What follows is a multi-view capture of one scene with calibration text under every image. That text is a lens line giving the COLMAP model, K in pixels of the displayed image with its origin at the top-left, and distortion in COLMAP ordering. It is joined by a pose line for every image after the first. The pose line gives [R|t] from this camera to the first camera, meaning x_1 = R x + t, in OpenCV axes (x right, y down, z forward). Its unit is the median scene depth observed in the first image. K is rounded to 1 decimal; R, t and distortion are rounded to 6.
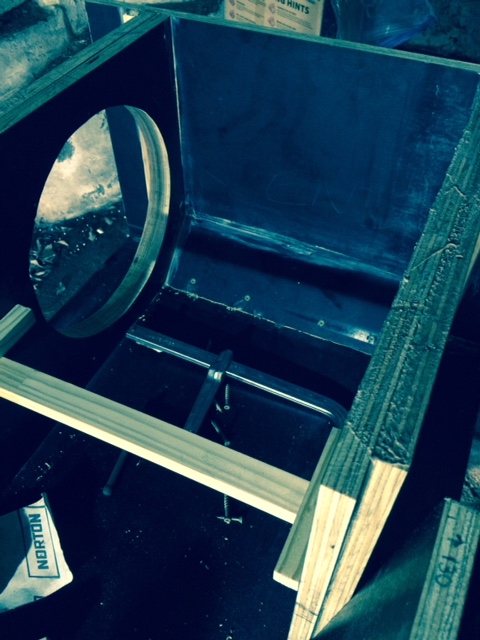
lens RADIAL K [[549.9, 0, 240.4], [0, 549.9, 320.4], [0, 0, 1]] dist [0.018532, 0.004578]
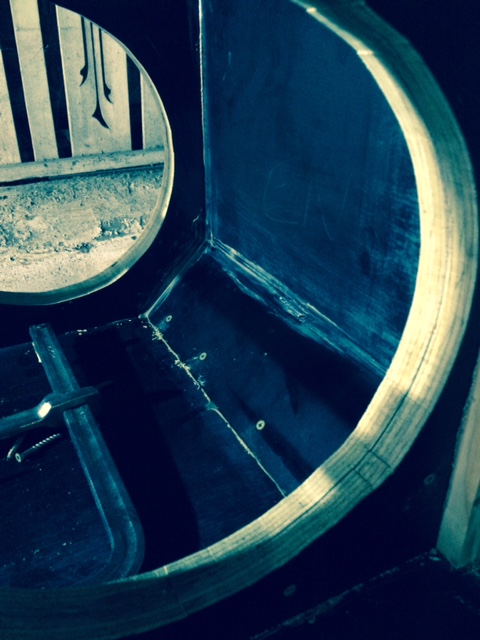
lens RADIAL K [[549.9, 0, 239.8], [0, 549.9, 319.4], [0, 0, 1]] dist [0.018532, 0.004578]
pose [[0.793275, 0.293747, -0.533318, 0.397468], [-0.453356, 0.869663, -0.195333, 0.030629], [0.406428, 0.396736, 0.823053, 0.474212]]
